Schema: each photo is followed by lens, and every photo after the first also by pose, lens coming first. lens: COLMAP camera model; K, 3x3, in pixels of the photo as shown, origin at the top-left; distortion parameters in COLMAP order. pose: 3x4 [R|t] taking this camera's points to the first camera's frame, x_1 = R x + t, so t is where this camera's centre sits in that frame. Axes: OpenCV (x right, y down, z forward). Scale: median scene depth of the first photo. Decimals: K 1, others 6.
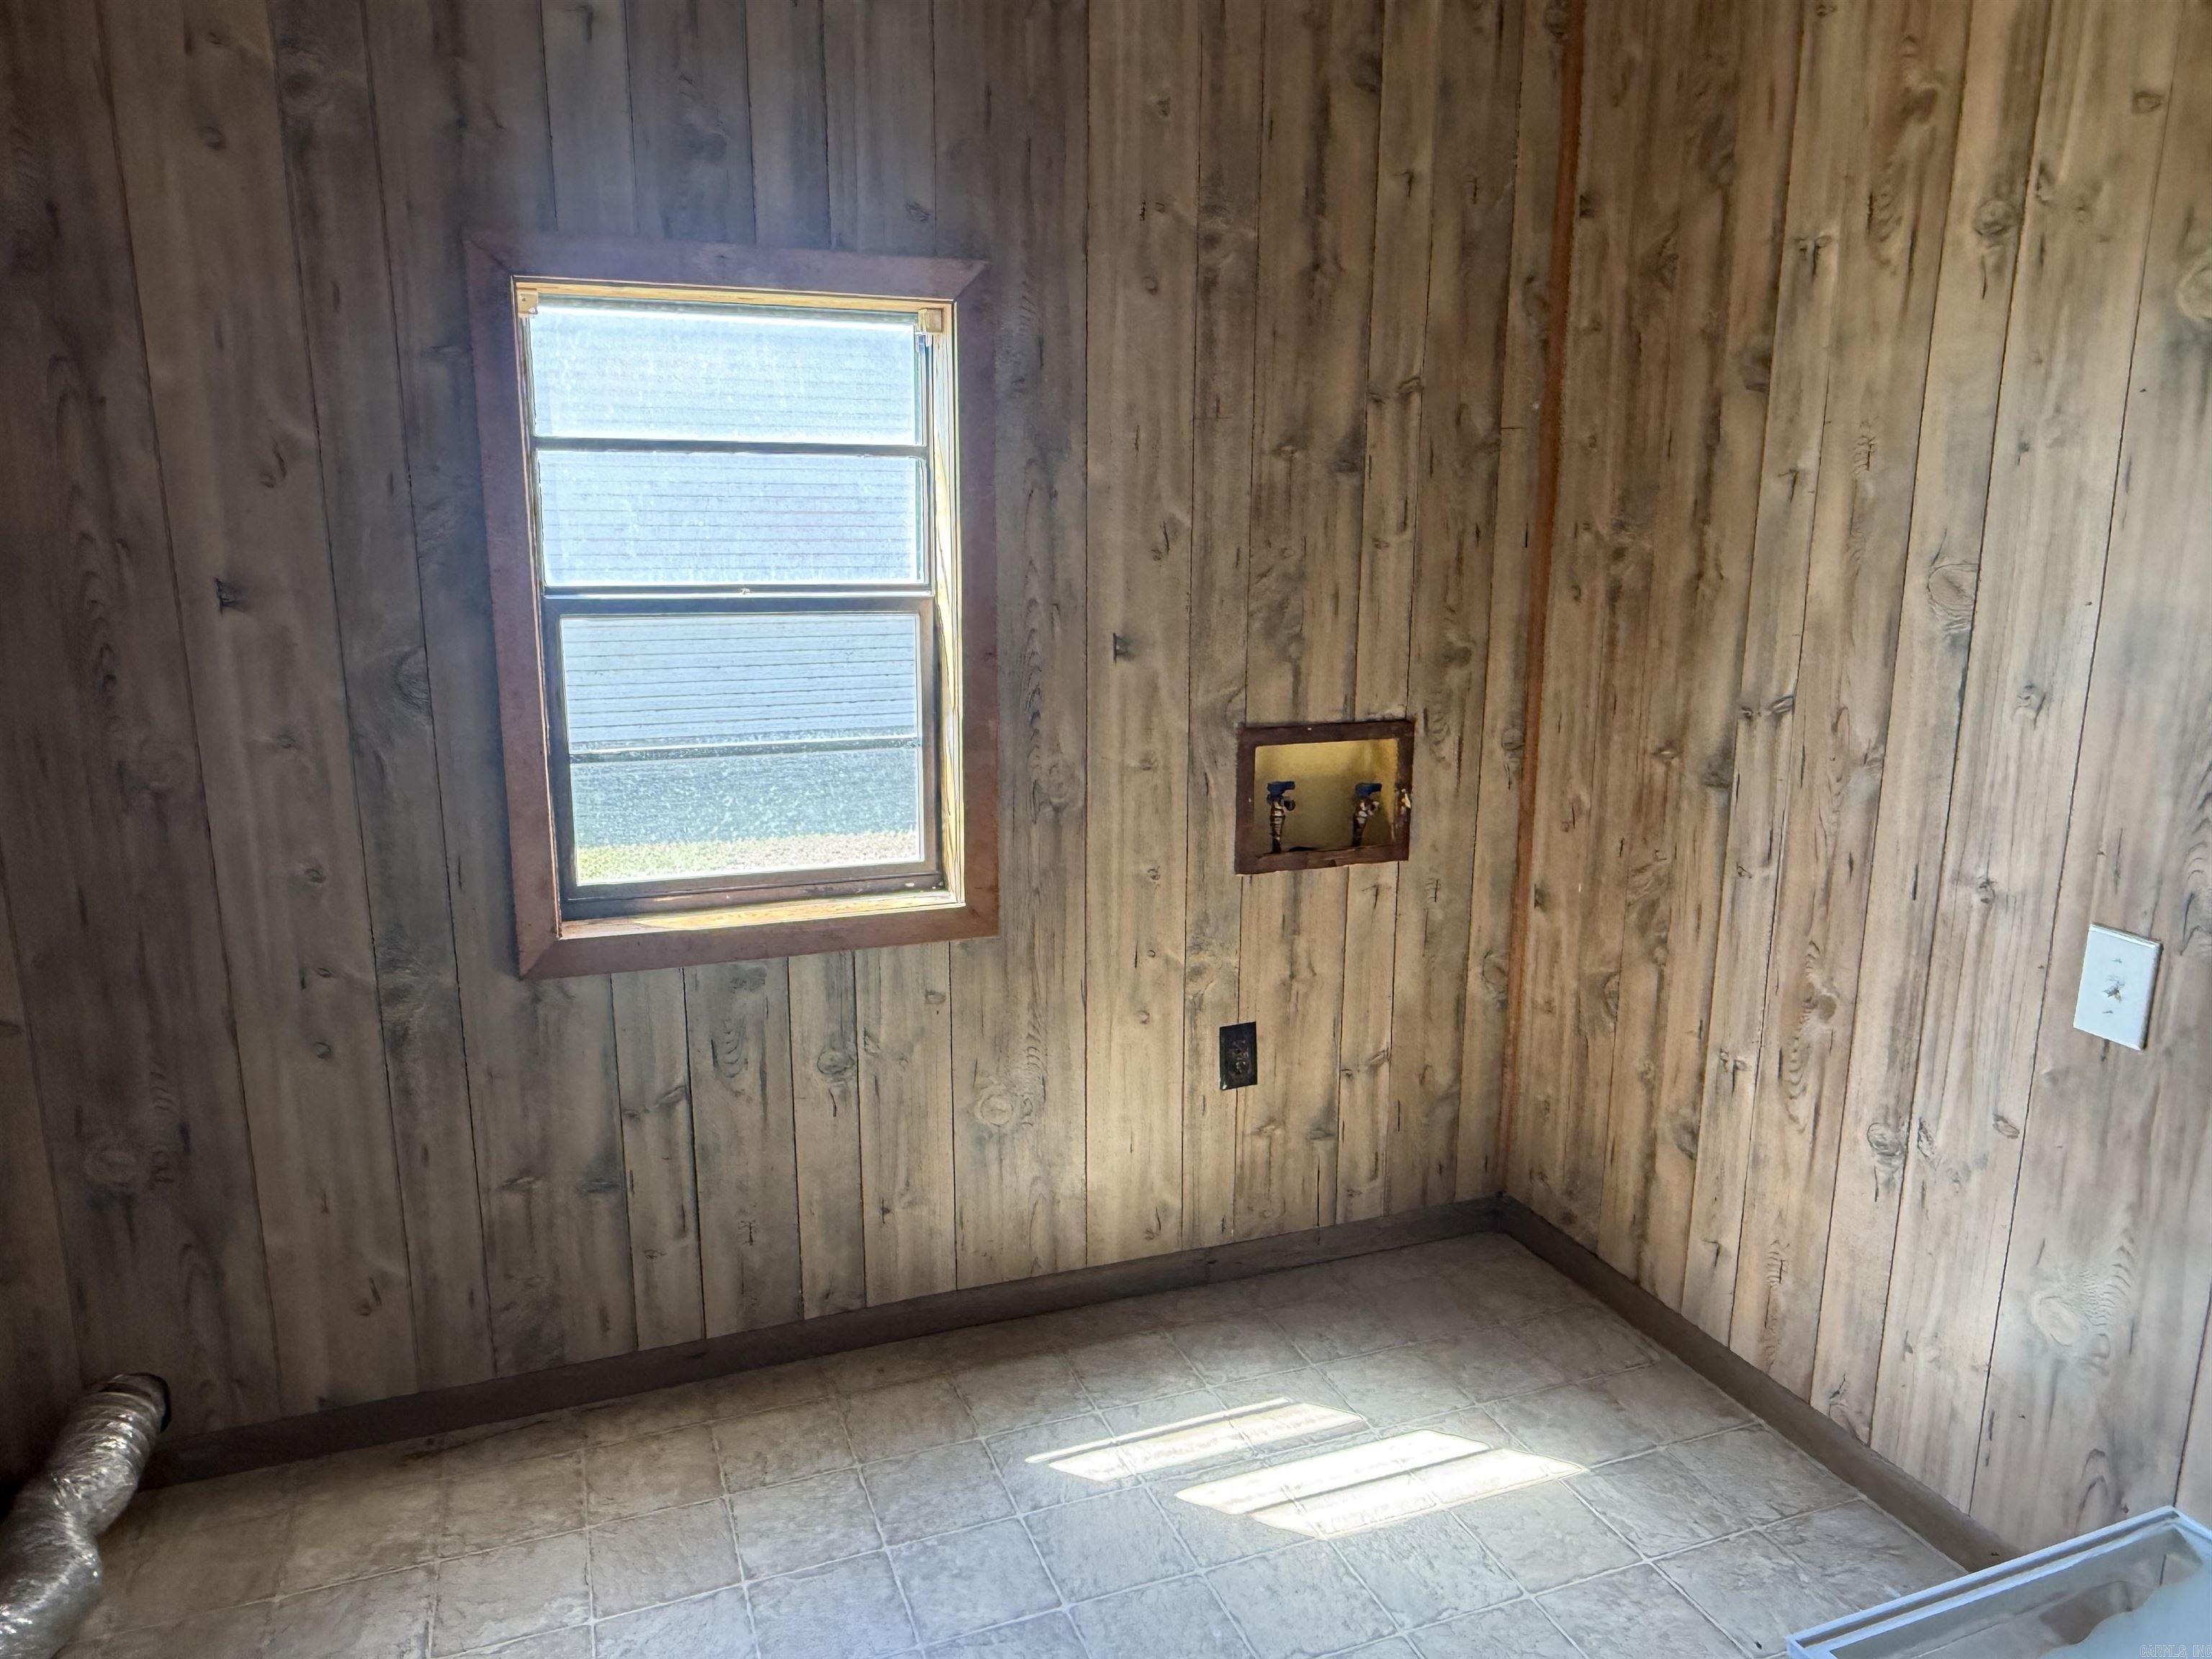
lens RADIAL K [[1467.4, 0, 1093.5], [0, 1467.4, 828.3], [0, 0, 1]] dist [0.001503, 0.000367]
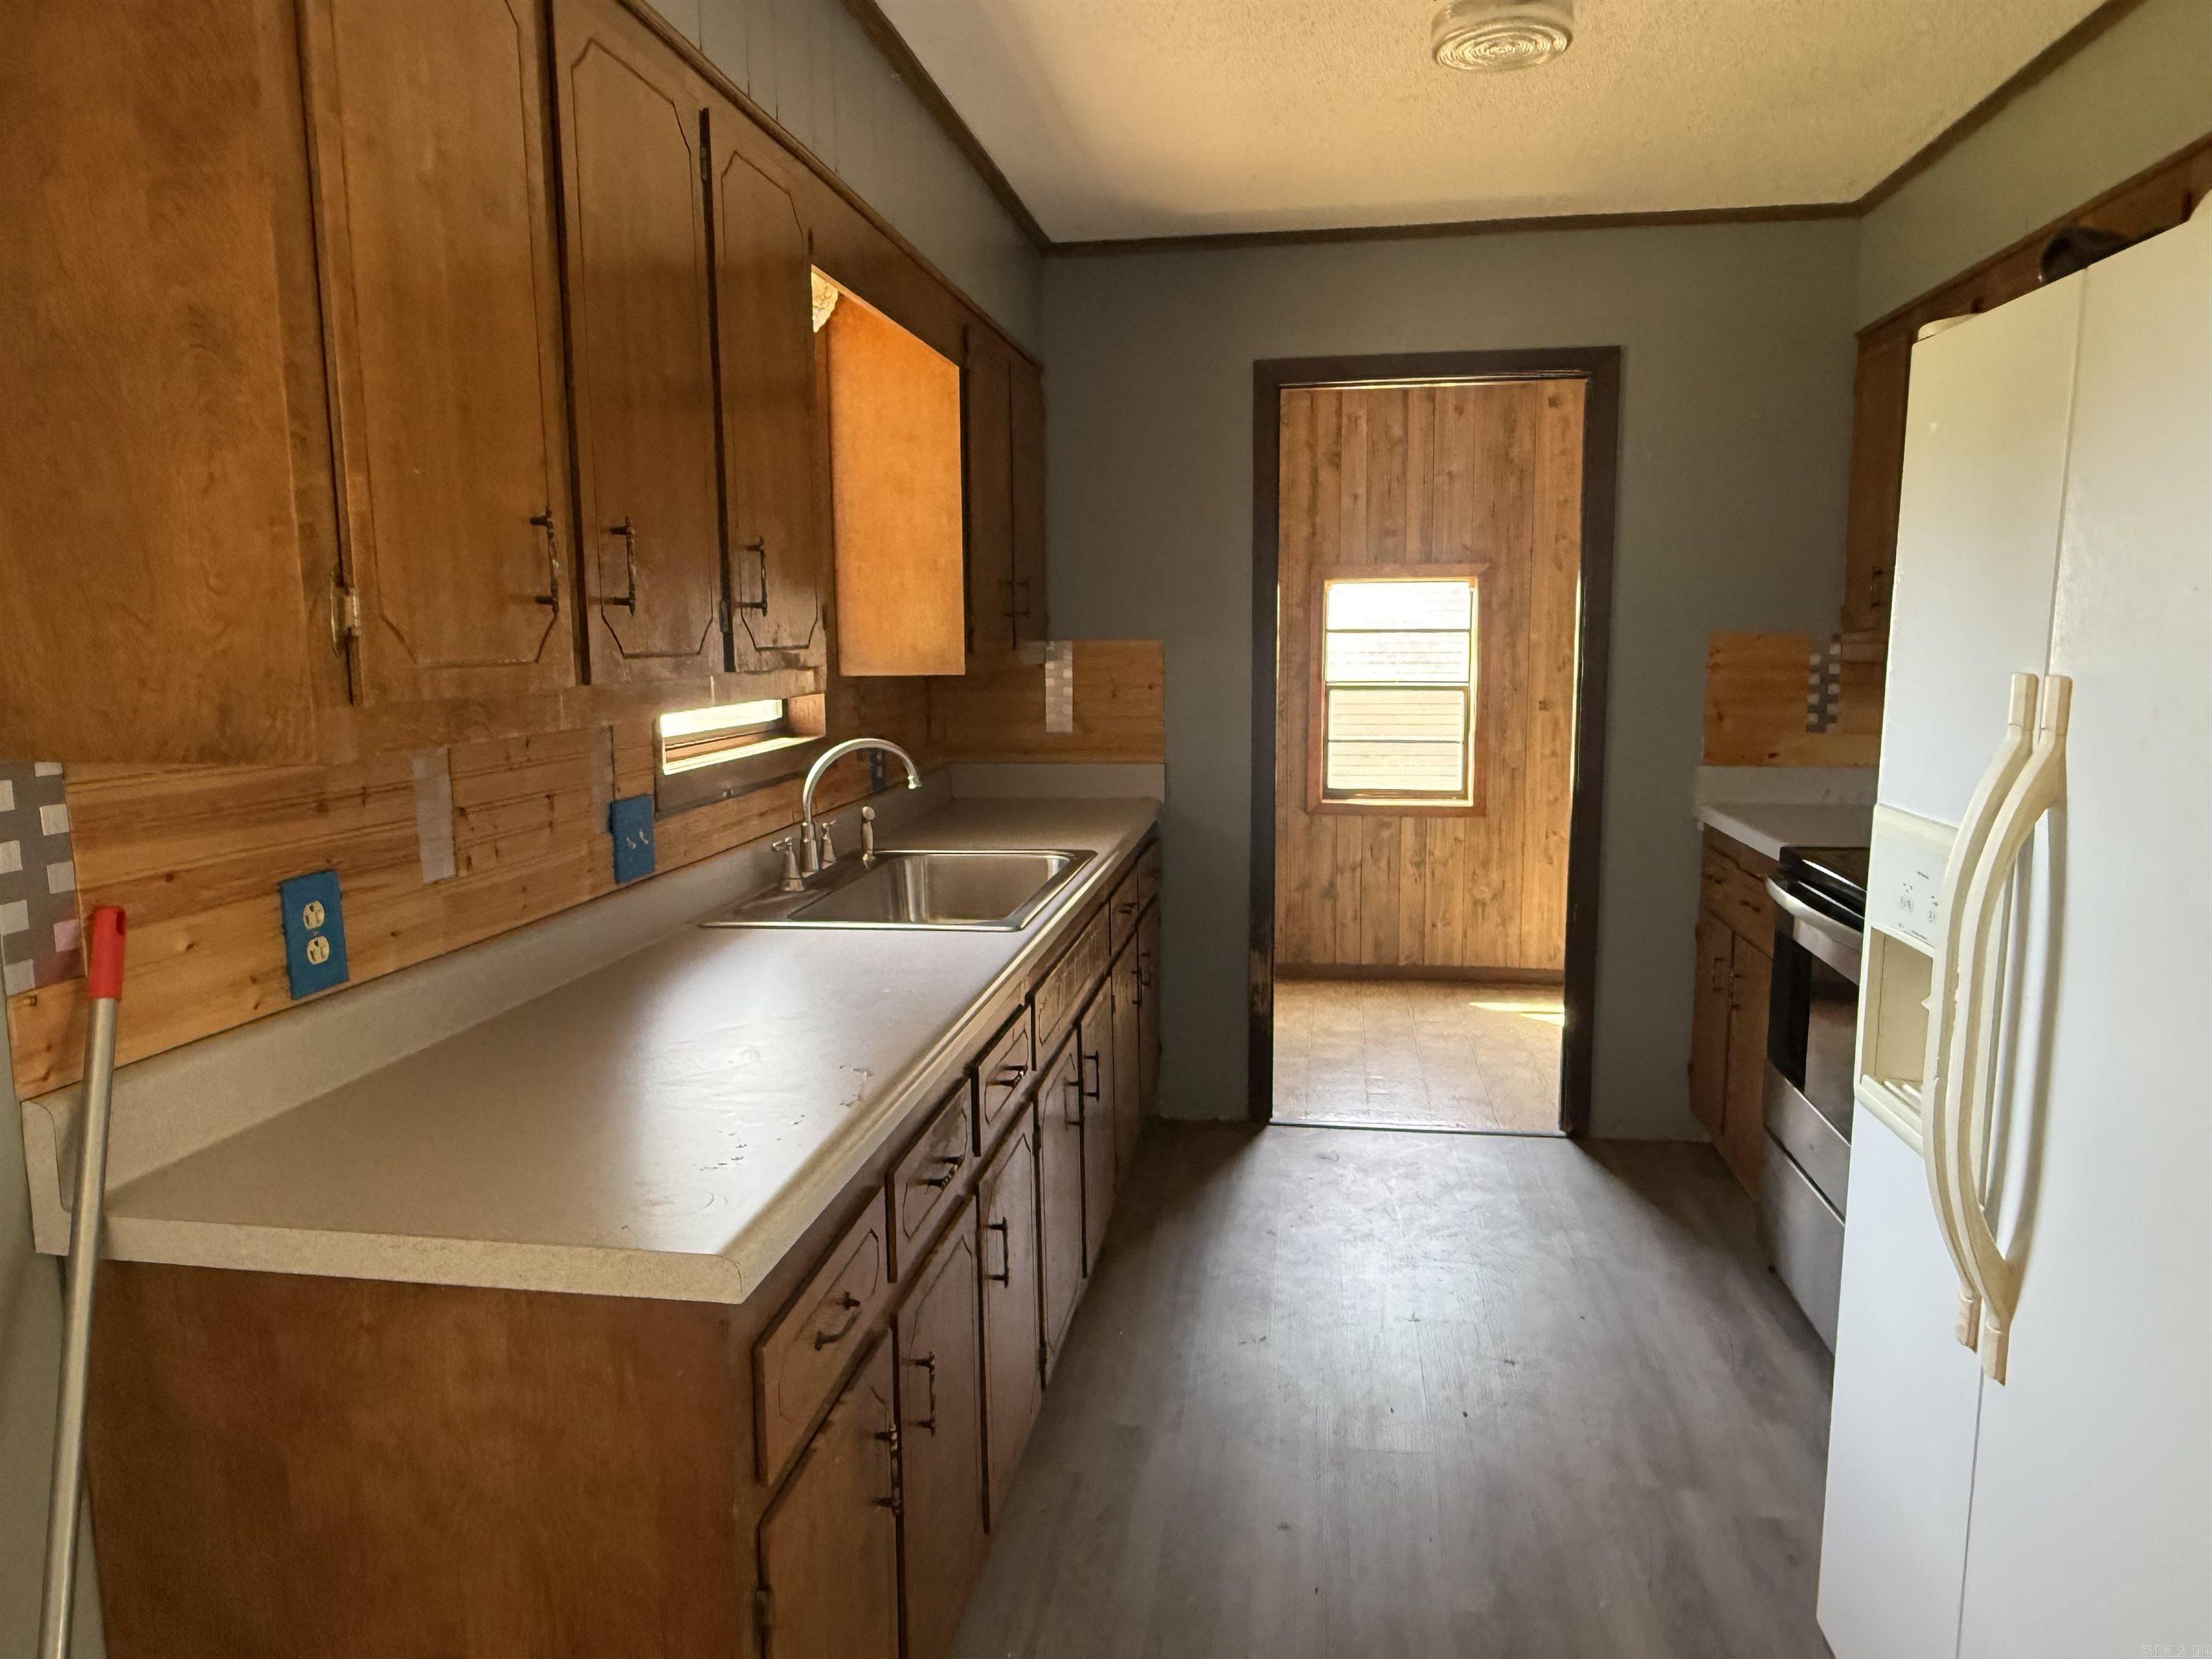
lens RADIAL K [[1467.4, 0, 1105.2], [0, 1467.4, 827.6], [0, 0, 1]] dist [0.001503, 0.000367]
pose [[0.876142, 0.058745, -0.478459, 0.591091], [-0.089829, 0.995058, -0.042320, 0.263753], [0.473609, 0.080058, 0.877089, -1.576488]]
